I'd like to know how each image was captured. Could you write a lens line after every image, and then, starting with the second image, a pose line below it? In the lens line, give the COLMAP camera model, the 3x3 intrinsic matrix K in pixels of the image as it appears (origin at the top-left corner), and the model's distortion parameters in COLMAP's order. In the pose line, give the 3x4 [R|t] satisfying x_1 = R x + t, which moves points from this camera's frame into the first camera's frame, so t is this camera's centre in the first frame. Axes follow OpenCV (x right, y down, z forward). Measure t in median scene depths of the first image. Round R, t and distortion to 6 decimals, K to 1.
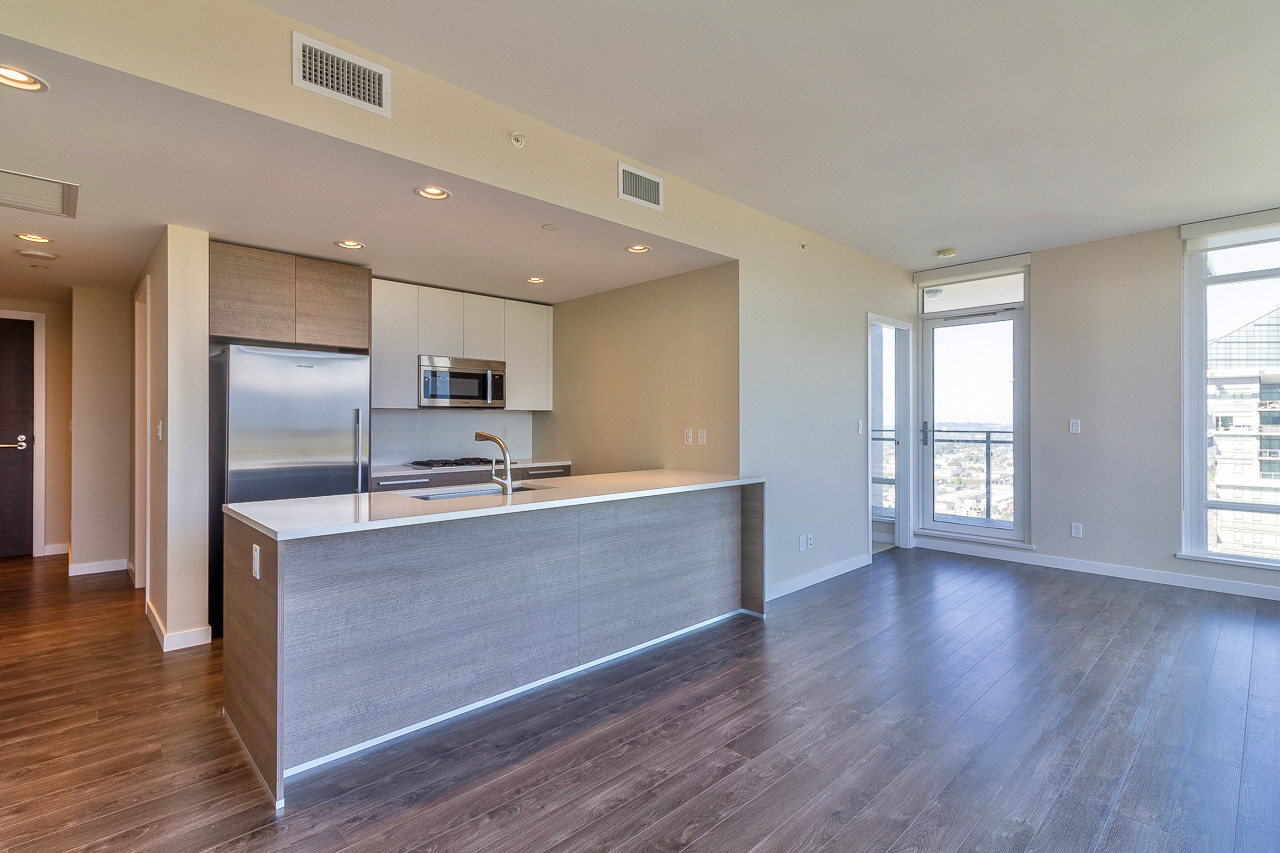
lens RADIAL K [[610.4, 0, 641.1], [0, 610.4, 419.3], [0, 0, 1]] dist [0.001835, 0.000009]
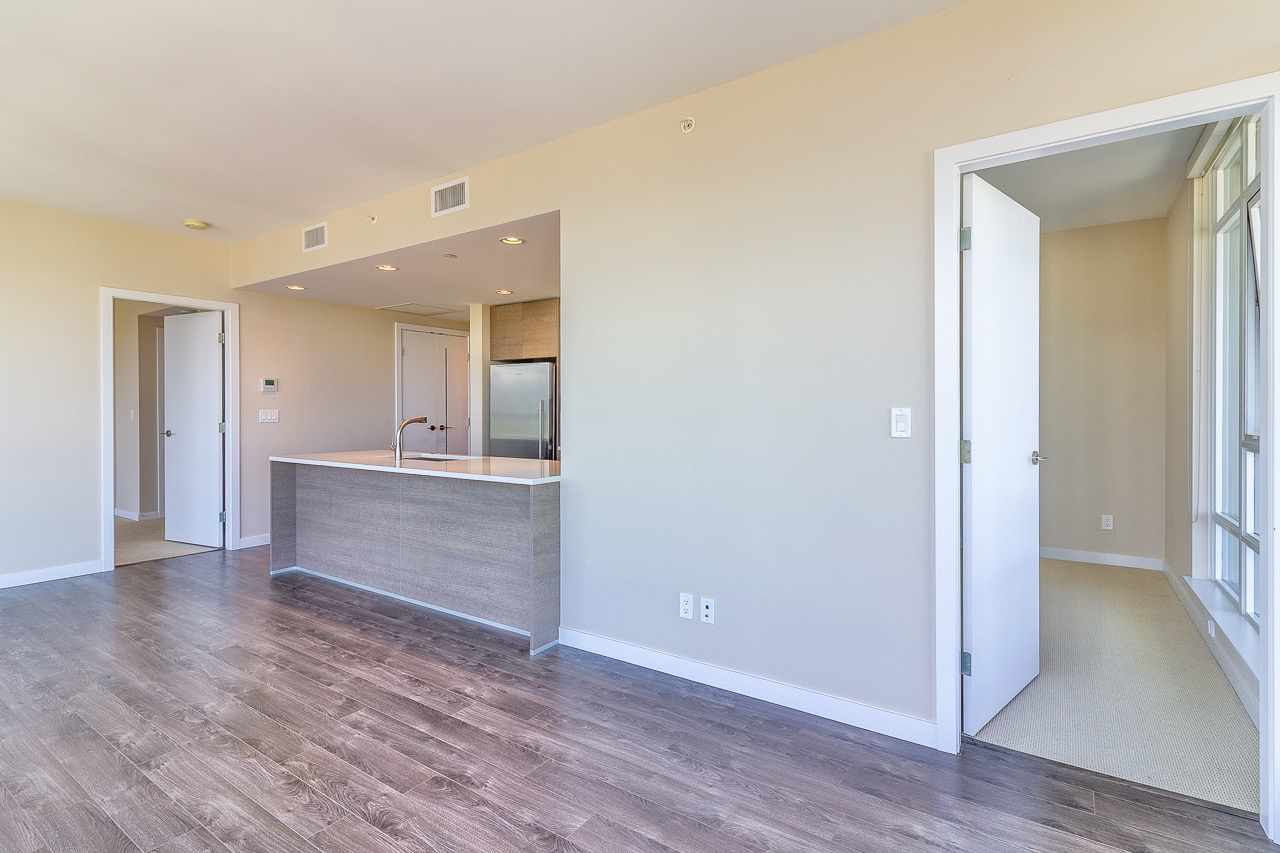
lens RADIAL K [[604.3, 0, 633.5], [0, 604.3, 408.4], [0, 0, 1]] dist [0.013190, -0.000071]
pose [[0.197456, 0.002065, -0.980310, 1.200479], [0.008132, 0.999960, 0.003744, -0.000026], [0.980278, -0.008711, 0.197431, 1.163560]]
